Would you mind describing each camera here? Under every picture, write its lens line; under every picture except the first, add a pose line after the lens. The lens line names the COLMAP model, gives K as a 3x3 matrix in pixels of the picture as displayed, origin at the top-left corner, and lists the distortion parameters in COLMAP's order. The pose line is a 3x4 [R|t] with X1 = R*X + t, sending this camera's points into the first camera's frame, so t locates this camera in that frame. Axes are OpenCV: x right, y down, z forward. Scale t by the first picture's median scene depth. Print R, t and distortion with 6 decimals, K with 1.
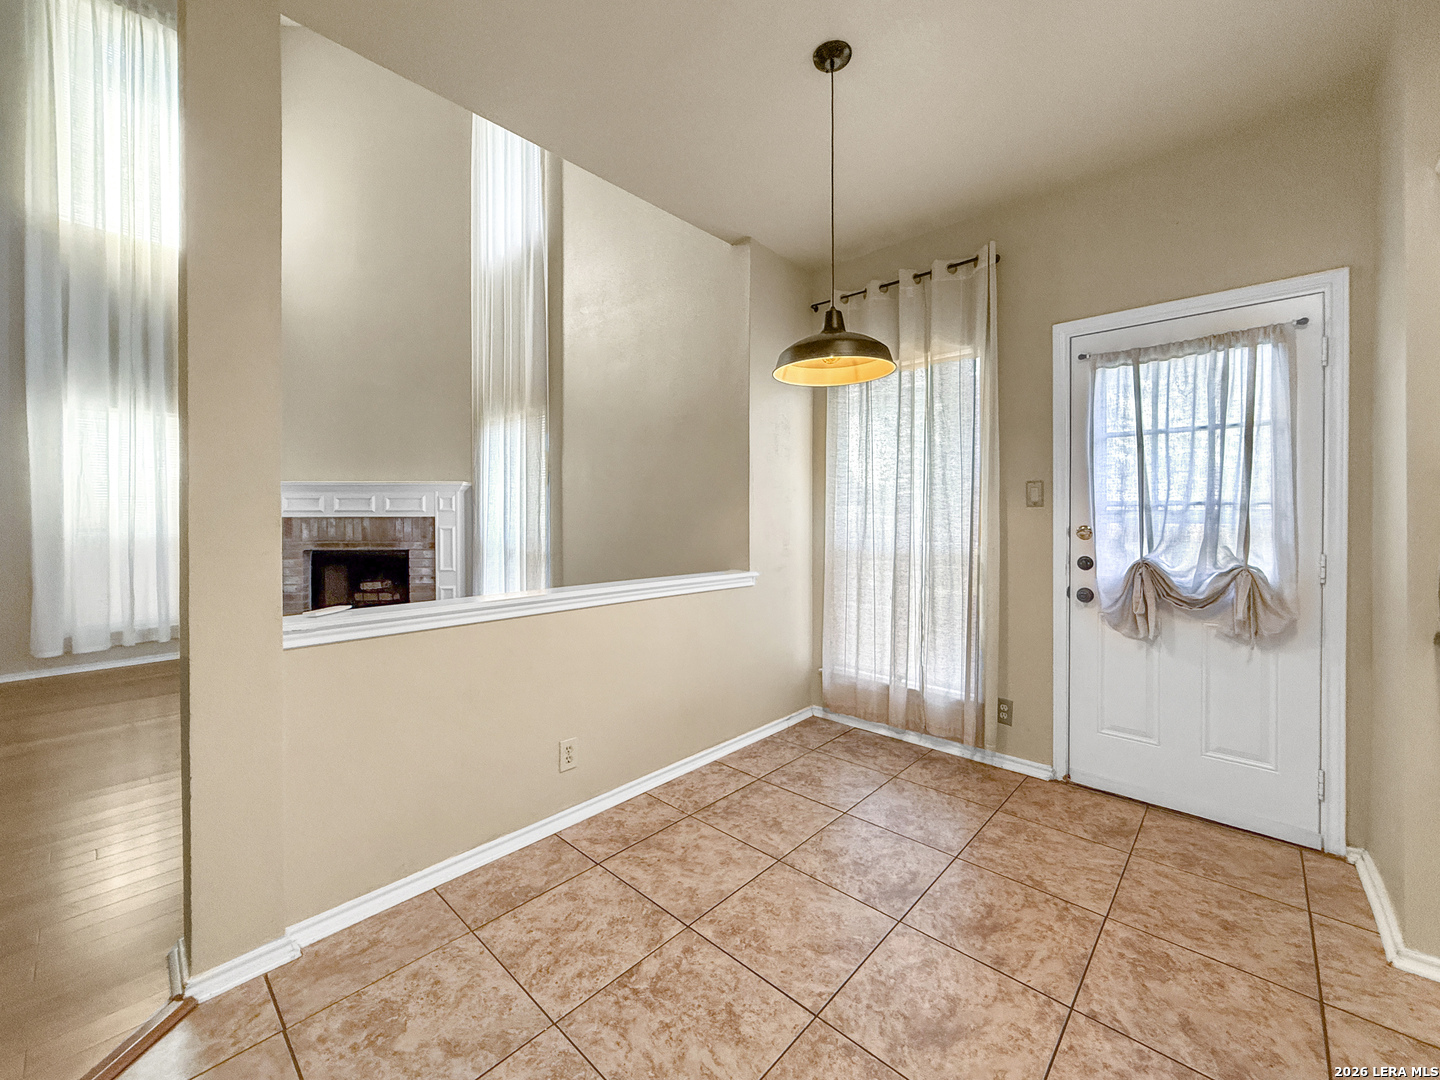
lens RADIAL K [[589.9, 0, 710.9], [0, 589.9, 539.9], [0, 0, 1]] dist [-0.011445, -0.000307]
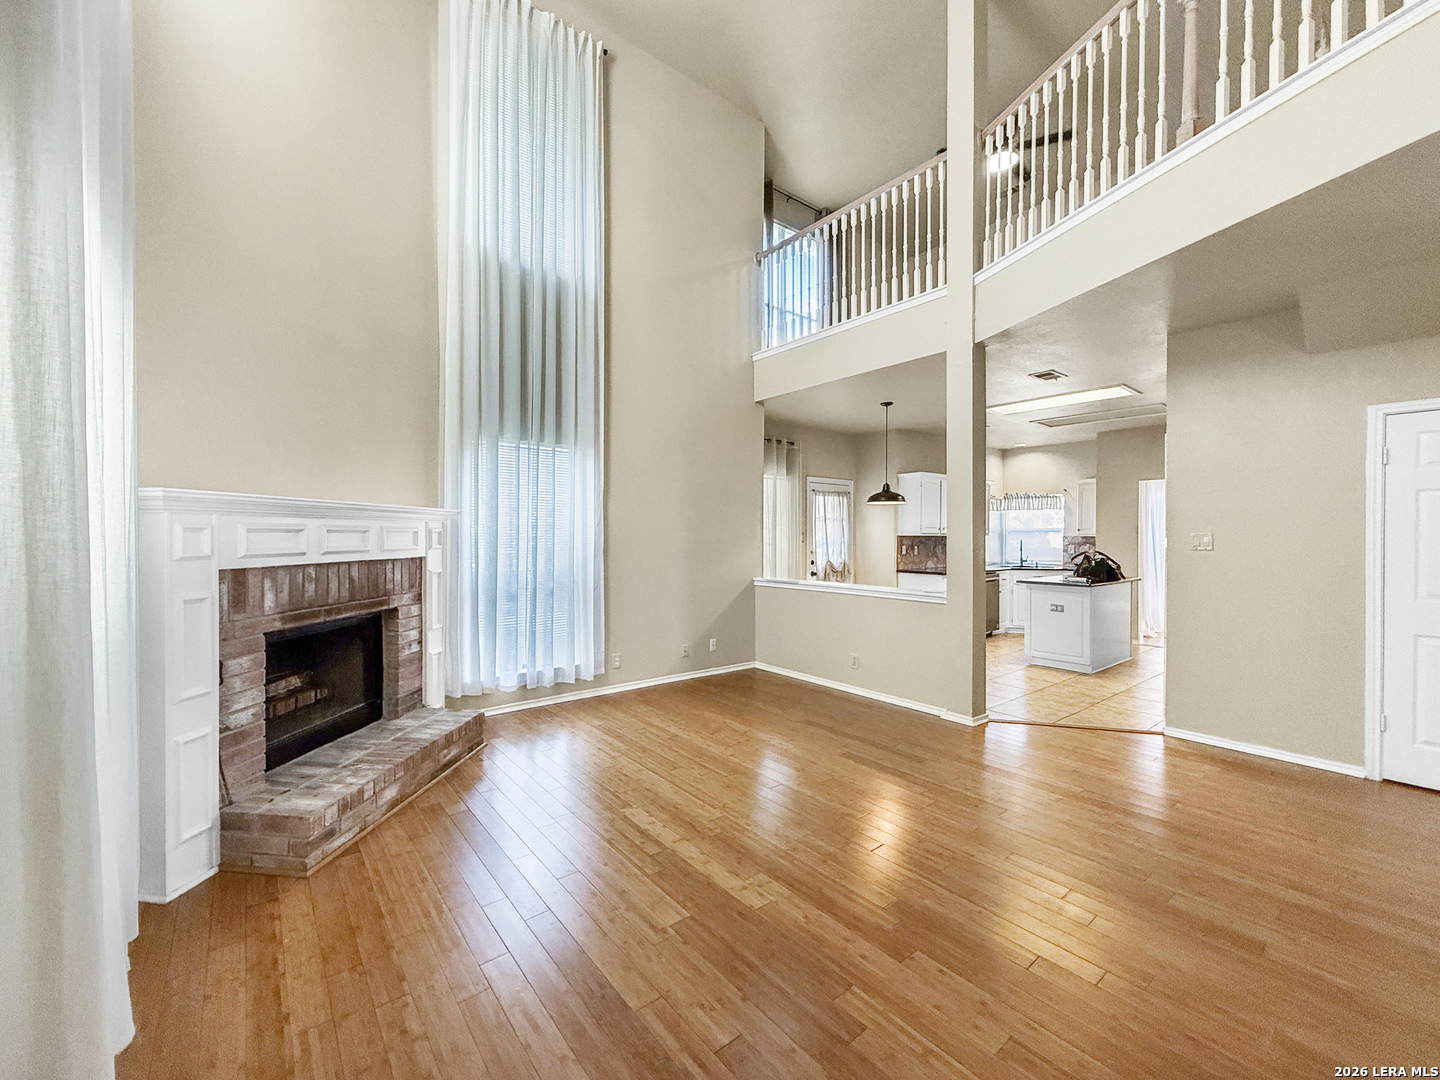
lens RADIAL K [[589.9, 0, 710.9], [0, 589.9, 539.9], [0, 0, 1]] dist [-0.011445, -0.000307]
pose [[0.140222, -0.008439, 0.990084, -1.421036], [0.036833, 0.999316, 0.003301, -0.061623], [-0.989435, 0.036005, 0.140437, 0.690980]]
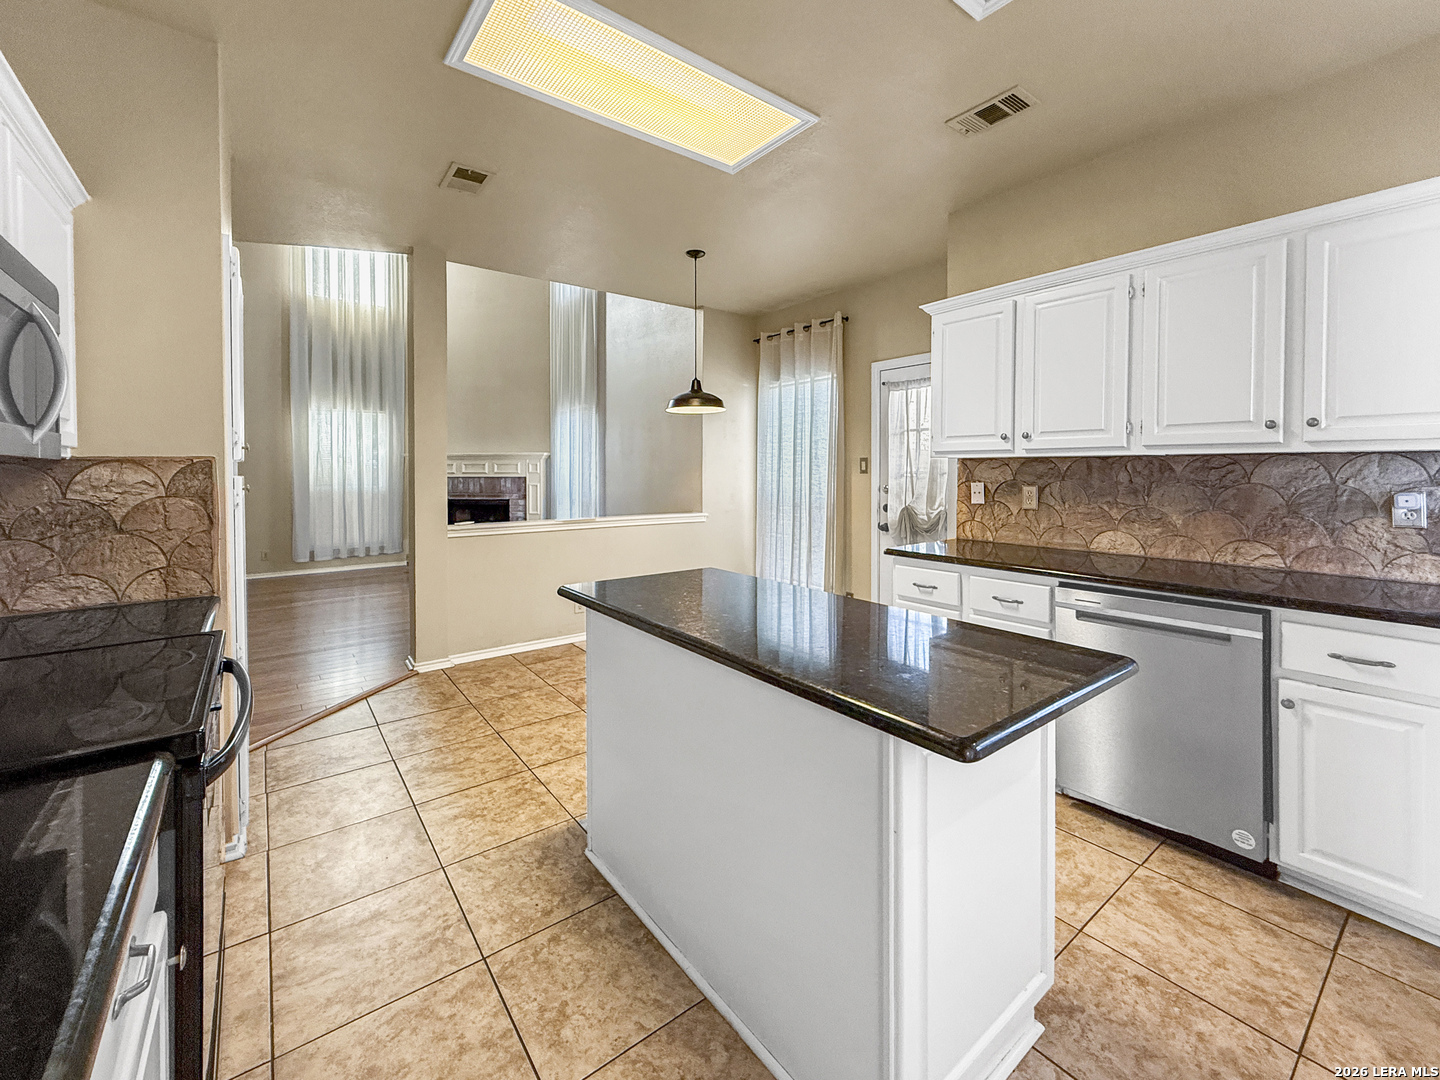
lens RADIAL K [[592.9, 0, 714.6], [0, 592.9, 481.2], [0, 0, 1]] dist [-0.000260, -0.000058]
pose [[0.987774, -0.001536, -0.155886, 0.270161], [-0.001144, 0.999853, -0.017103, -0.004557], [0.155889, 0.017072, 0.987627, -0.460808]]
